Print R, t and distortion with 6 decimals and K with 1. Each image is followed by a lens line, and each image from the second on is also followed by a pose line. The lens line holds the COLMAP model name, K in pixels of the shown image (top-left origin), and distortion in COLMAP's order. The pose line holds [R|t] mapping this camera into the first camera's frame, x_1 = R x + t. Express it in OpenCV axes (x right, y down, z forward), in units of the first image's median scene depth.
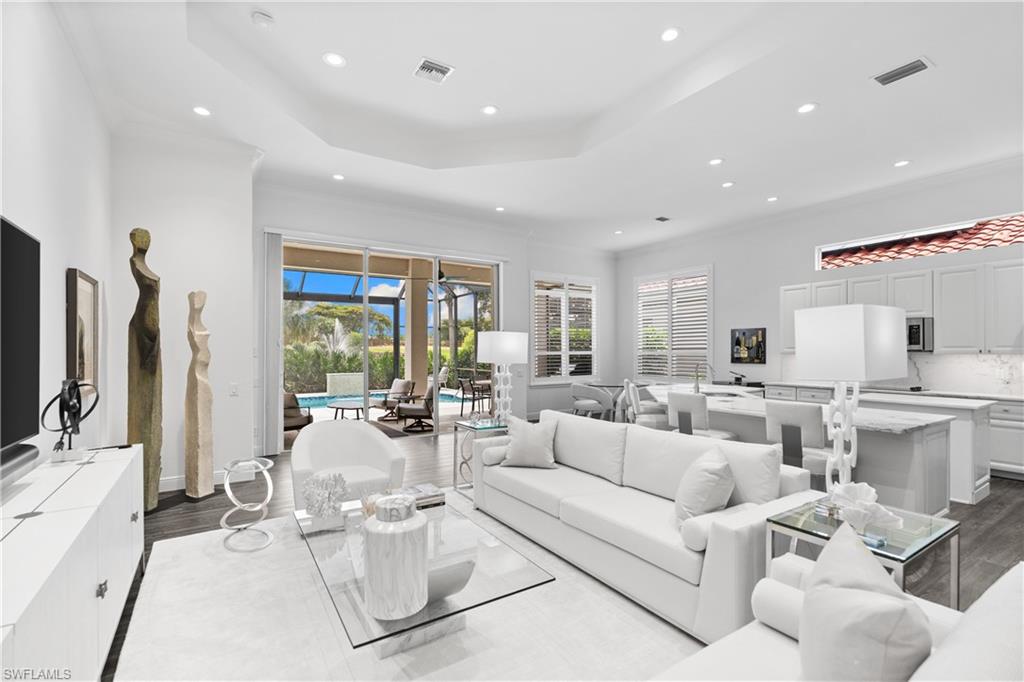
lens RADIAL K [[460.4, 0, 512.3], [0, 460.4, 346.2], [0, 0, 1]] dist [0.001070, 0.000289]
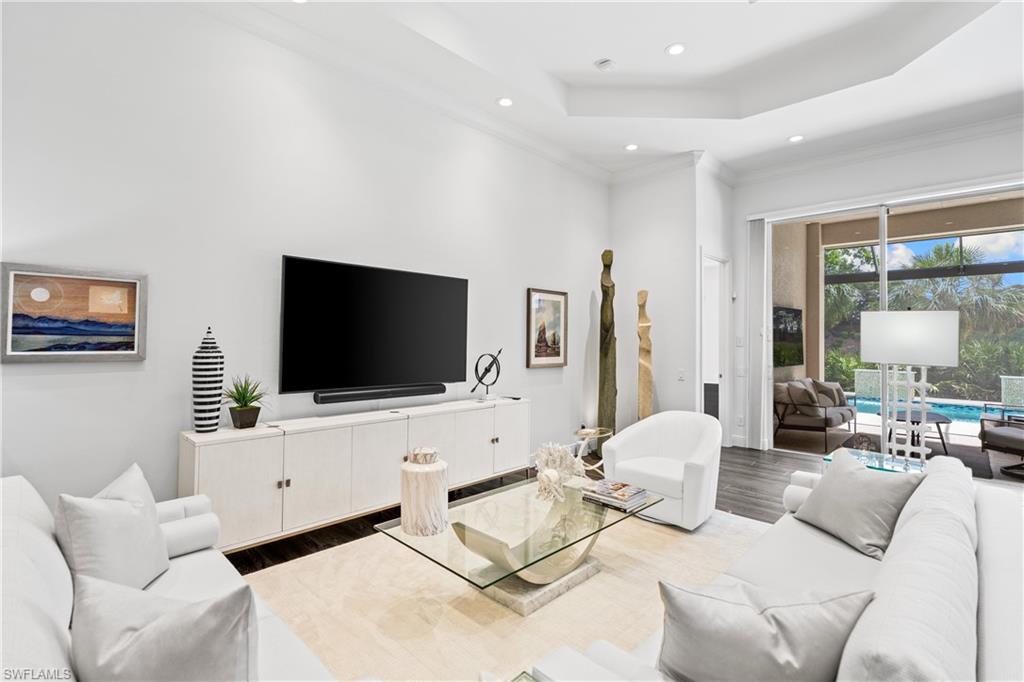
lens RADIAL K [[473.0, 0, 510.3], [0, 473.0, 325.4], [0, 0, 1]] dist [-0.000807, 0.000051]
pose [[0.219406, -0.022105, -0.975383, 0.464842], [-0.000927, 0.999738, -0.022866, 0.001280], [0.975633, 0.005921, 0.219328, 0.379339]]
